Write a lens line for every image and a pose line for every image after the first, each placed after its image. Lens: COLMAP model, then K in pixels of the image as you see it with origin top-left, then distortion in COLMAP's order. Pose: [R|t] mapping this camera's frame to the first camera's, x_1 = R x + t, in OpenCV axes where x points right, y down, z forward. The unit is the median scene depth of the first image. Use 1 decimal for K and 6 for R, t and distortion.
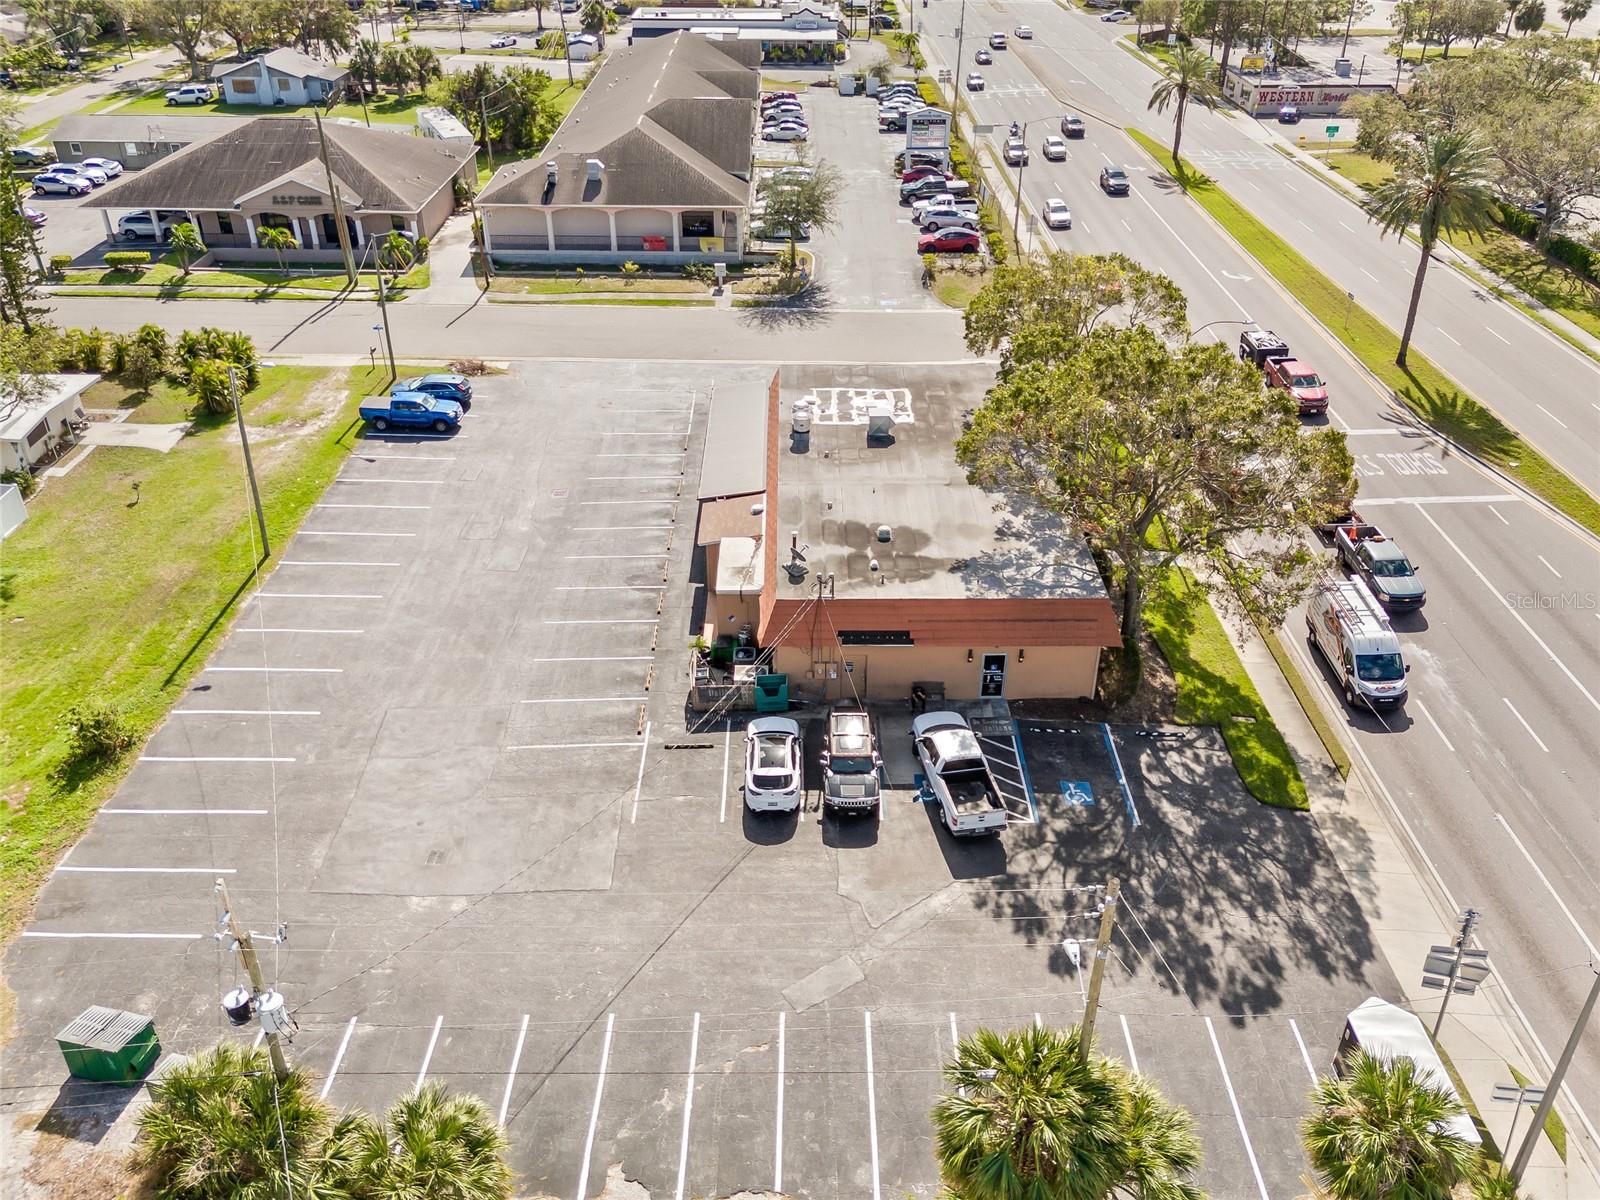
lens RADIAL K [[1214.0, 0, 800.0], [0, 1214.0, 600.0], [0, 0, 1]] dist [0.011745, -0.002398]
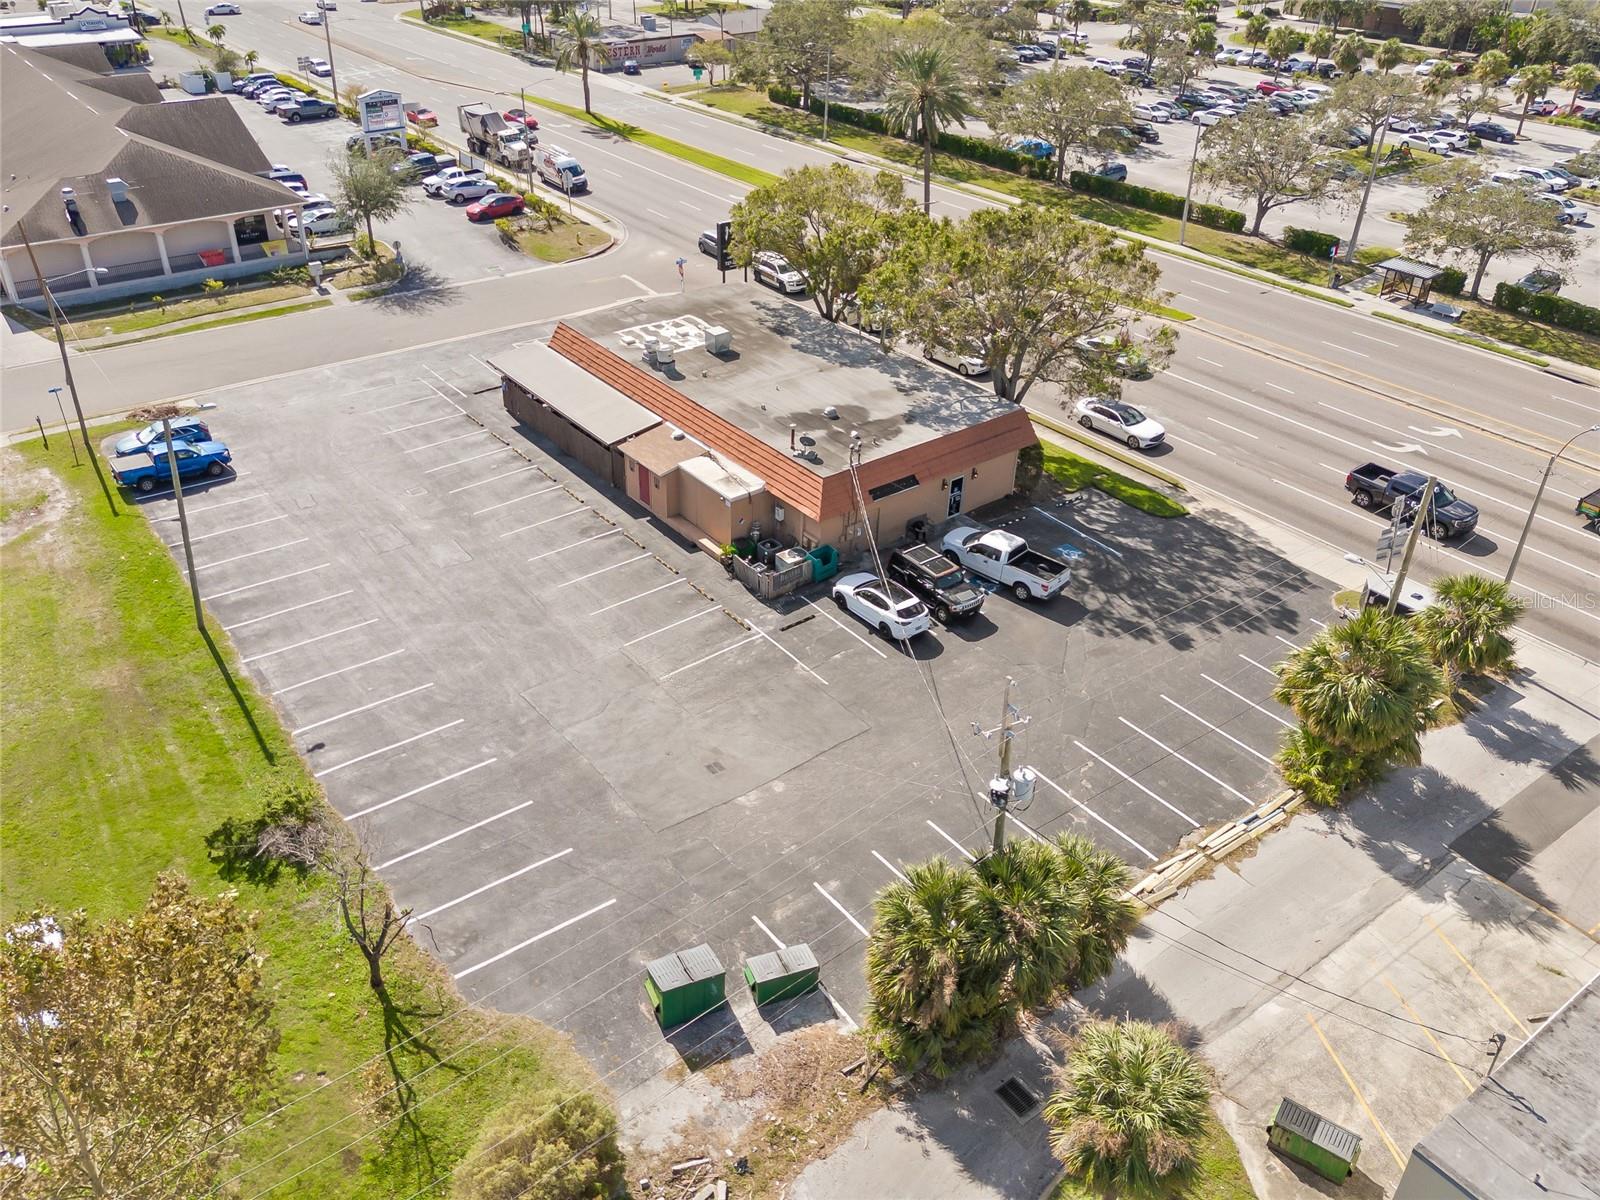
lens RADIAL K [[1242.9, 0, 689.5], [0, 1242.9, 608.0], [0, 0, 1]] dist [0.011269, -0.000082]
pose [[0.822105, -0.311787, 0.476375, -0.657873], [0.307113, 0.947401, 0.090072, -0.025883], [-0.479401, 0.072252, 0.874617, 0.024272]]
